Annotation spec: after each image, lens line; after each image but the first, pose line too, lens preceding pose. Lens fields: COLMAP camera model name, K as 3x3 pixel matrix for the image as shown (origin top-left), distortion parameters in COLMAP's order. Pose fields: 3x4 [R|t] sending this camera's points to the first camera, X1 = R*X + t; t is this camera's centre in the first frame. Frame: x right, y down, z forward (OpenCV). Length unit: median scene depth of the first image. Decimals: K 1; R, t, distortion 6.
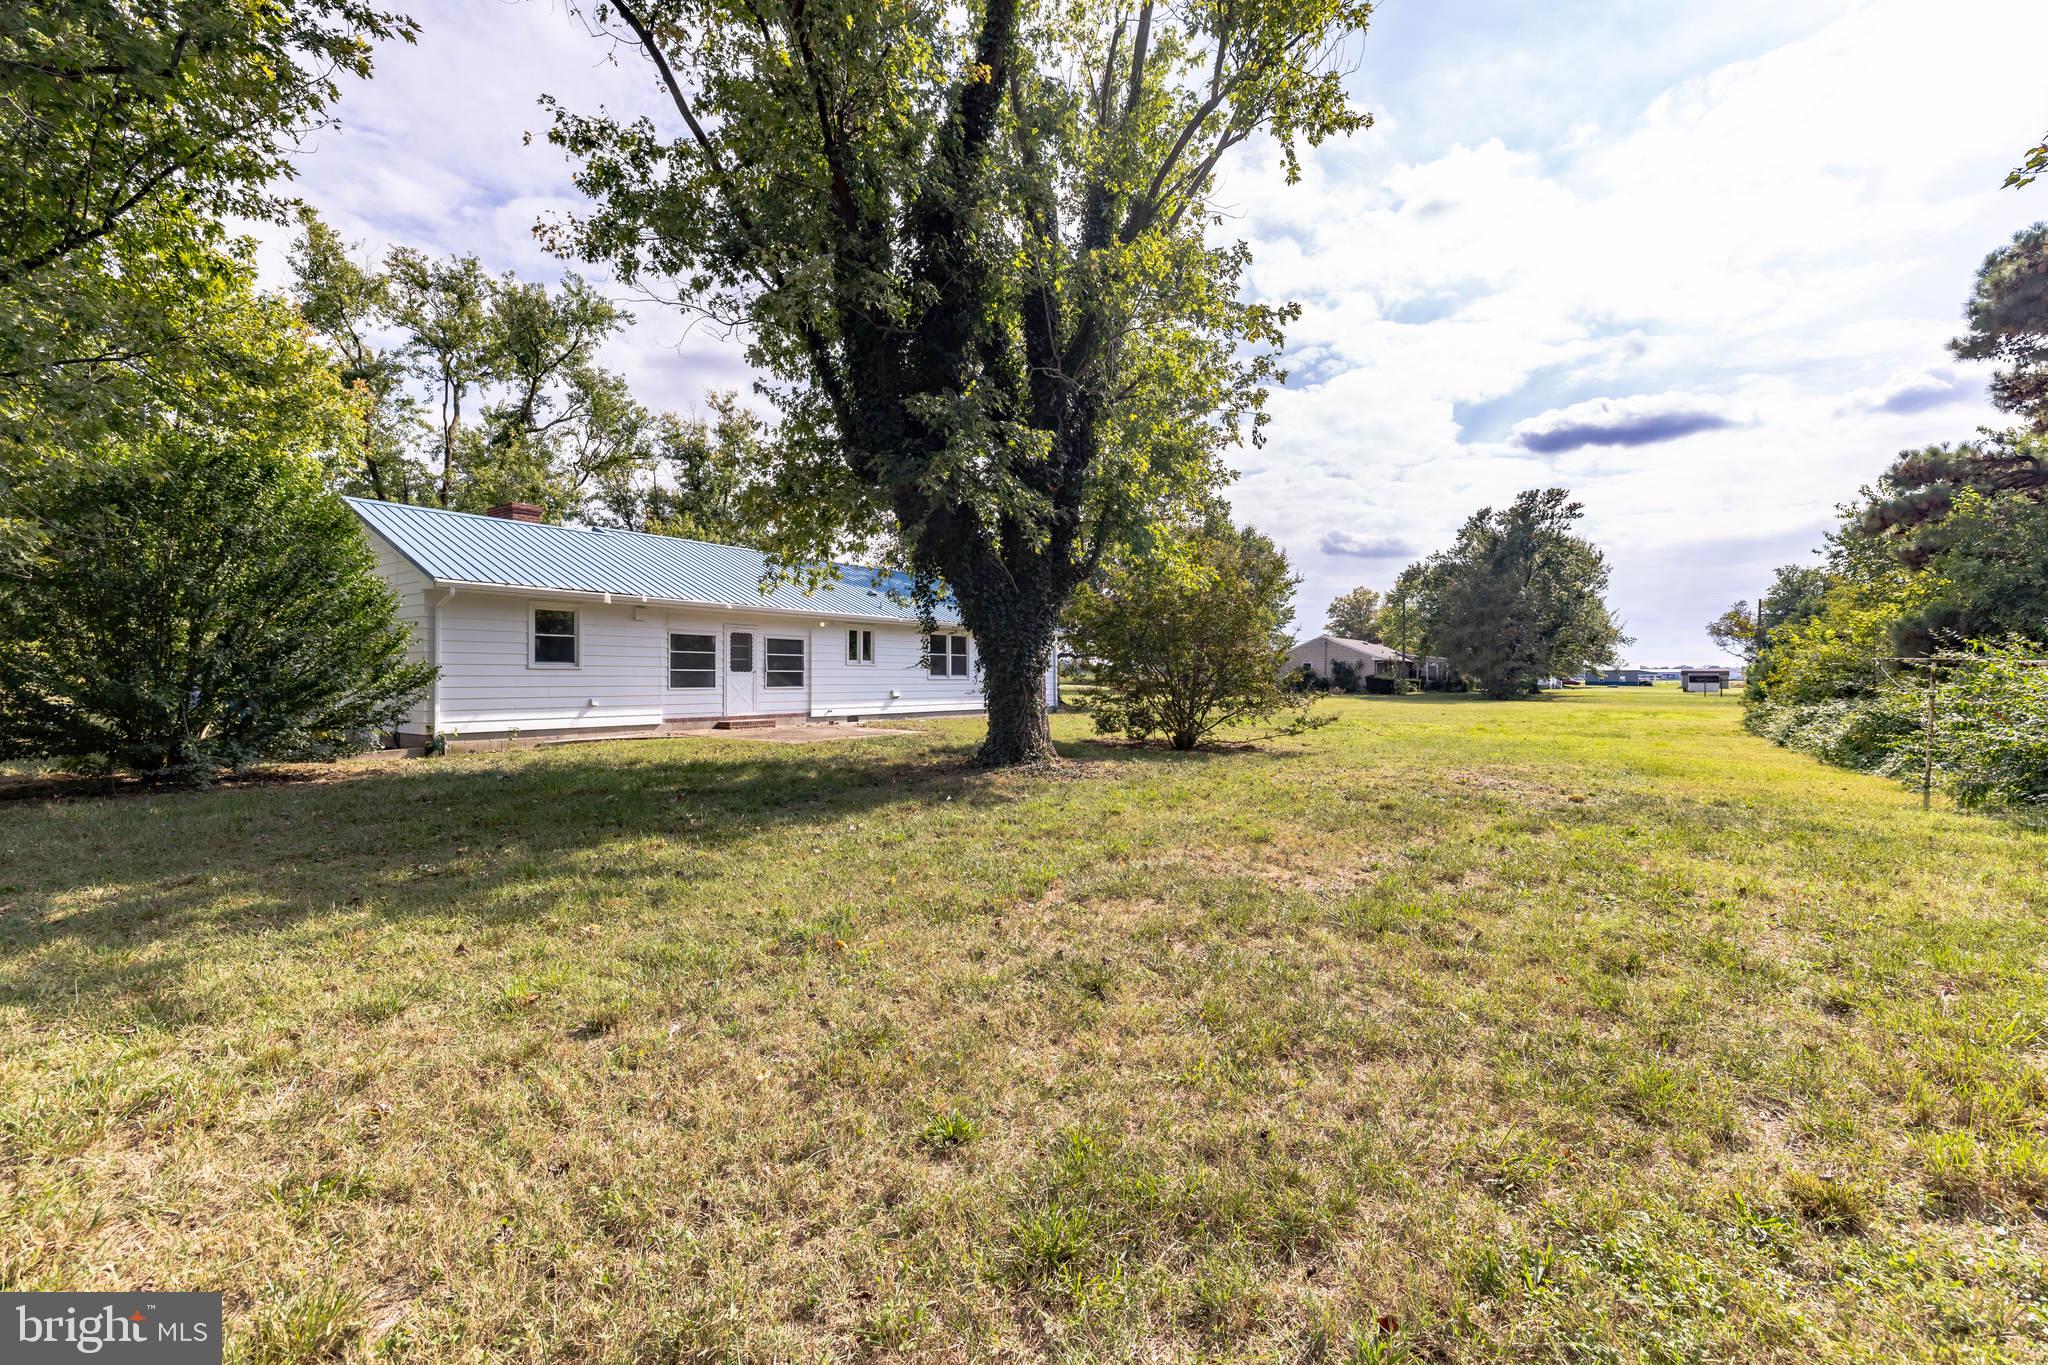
lens RADIAL K [[895.6, 0, 1030.3], [0, 895.6, 673.0], [0, 0, 1]] dist [0.000548, -0.000086]
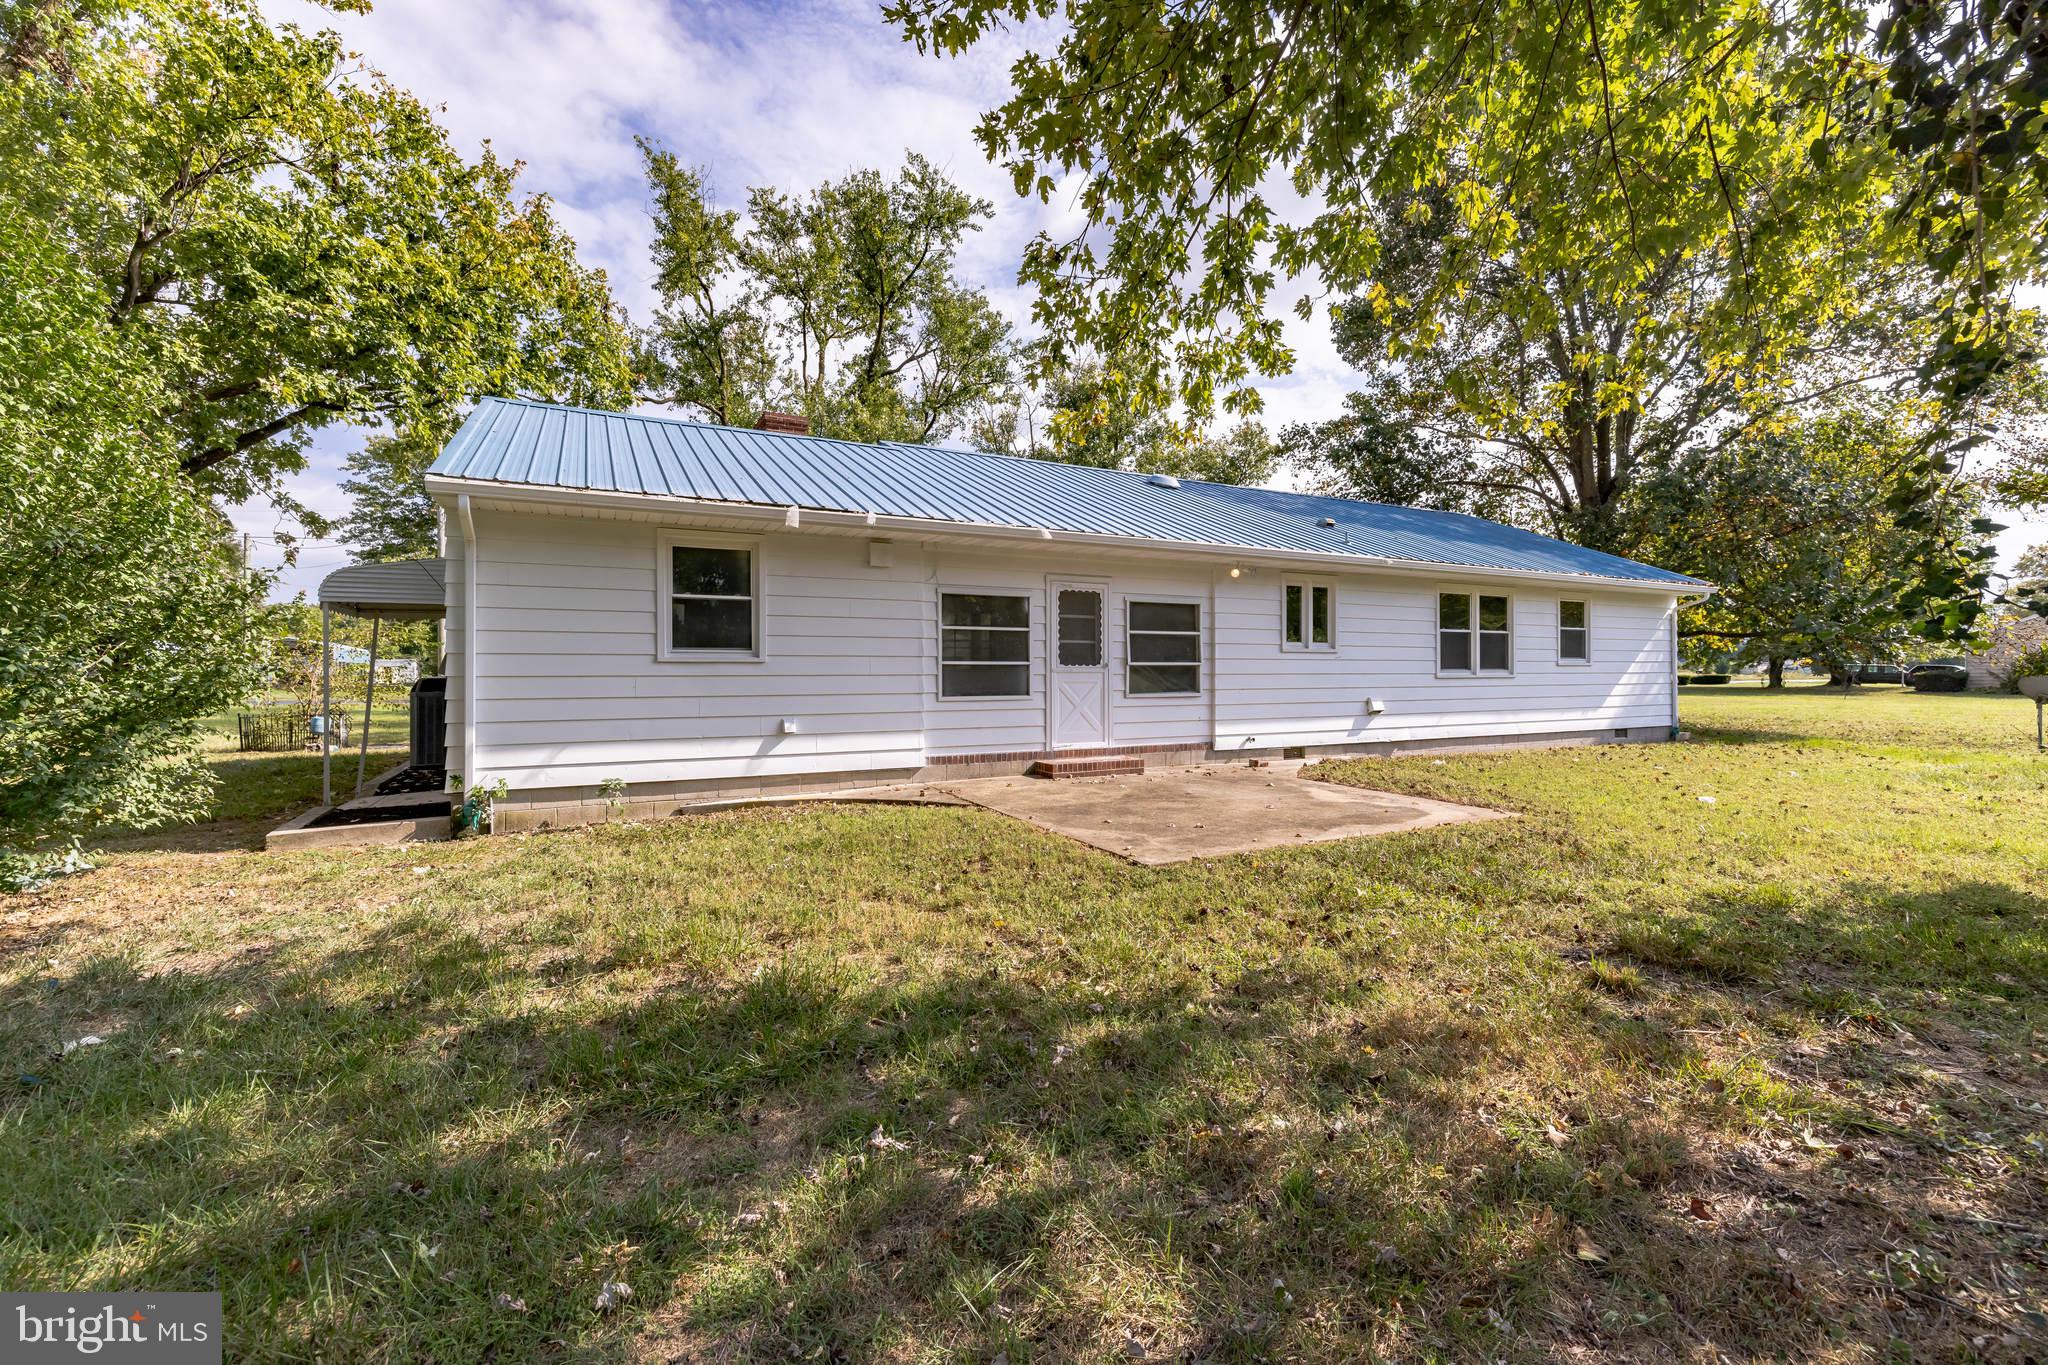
lens RADIAL K [[895.6, 0, 1024.8], [0, 895.6, 668.2], [0, 0, 1]] dist [0.000548, -0.000086]
pose [[0.893519, -0.005091, -0.448997, -0.109672], [0.005869, 0.999983, 0.000342, -0.000104], [0.448987, -0.002940, 0.893533, 0.486841]]
